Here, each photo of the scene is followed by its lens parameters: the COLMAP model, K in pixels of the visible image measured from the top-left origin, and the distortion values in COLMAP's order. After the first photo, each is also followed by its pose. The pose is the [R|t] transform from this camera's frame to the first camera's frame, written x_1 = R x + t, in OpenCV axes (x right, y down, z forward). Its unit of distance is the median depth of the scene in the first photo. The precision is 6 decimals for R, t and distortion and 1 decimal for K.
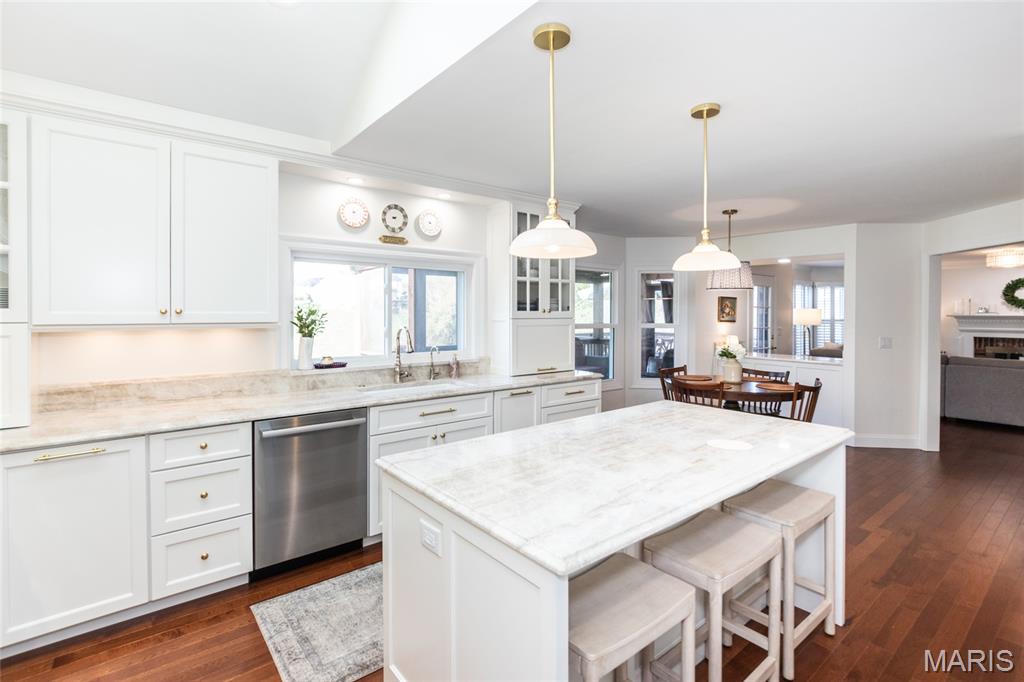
lens RADIAL K [[486.0, 0, 489.6], [0, 486.0, 315.7], [0, 0, 1]] dist [0.000801, 0.000988]
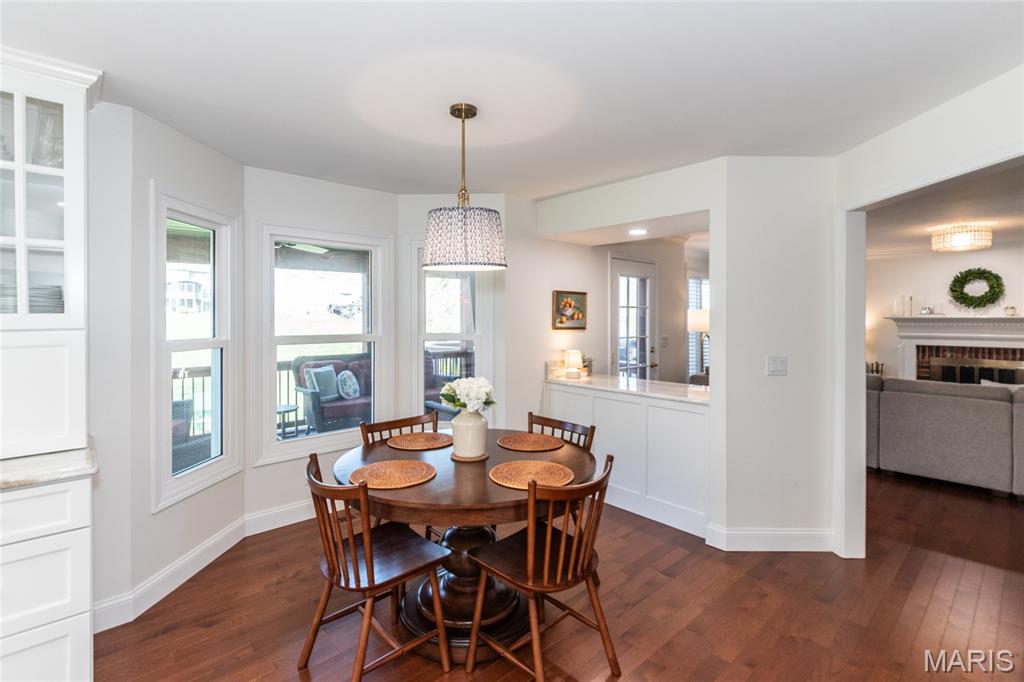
lens RADIAL K [[486.0, 0, 499.9], [0, 486.0, 317.4], [0, 0, 1]] dist [0.000801, 0.000988]
pose [[0.996916, -0.005753, 0.078262, 0.306006], [0.006248, 0.999962, -0.006081, -0.000248], [-0.078224, 0.006551, 0.996914, 0.312635]]
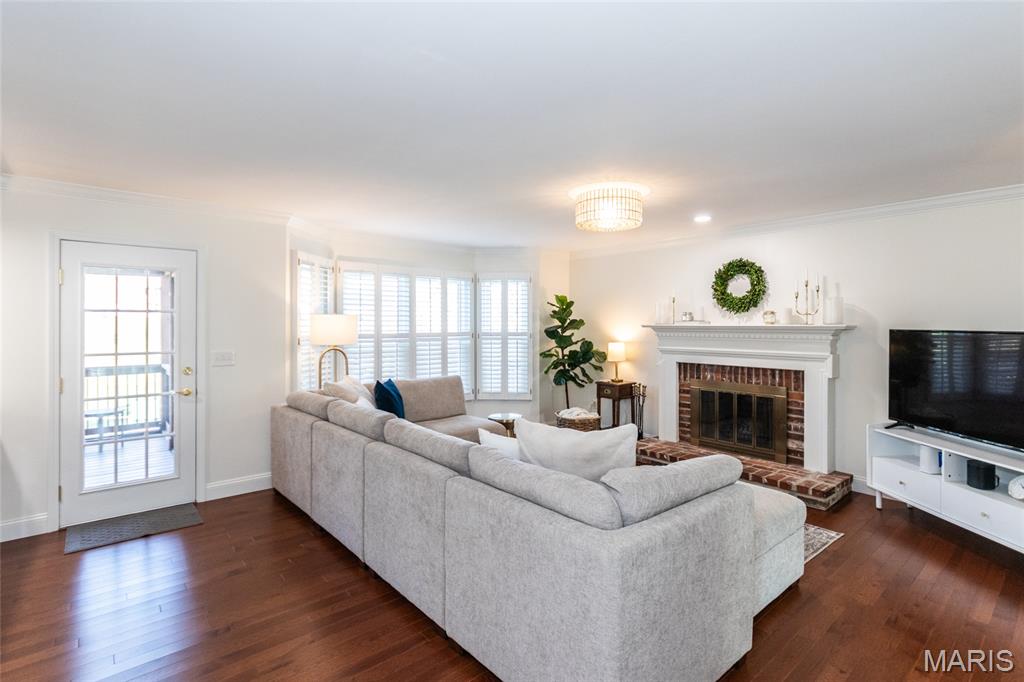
lens RADIAL K [[486.0, 0, 495.4], [0, 486.0, 325.7], [0, 0, 1]] dist [0.000801, 0.000988]
pose [[0.998674, -0.003618, 0.051360, 0.867132], [0.003767, 0.999989, -0.002804, 0.000363], [-0.051349, 0.002994, 0.998676, 0.489146]]
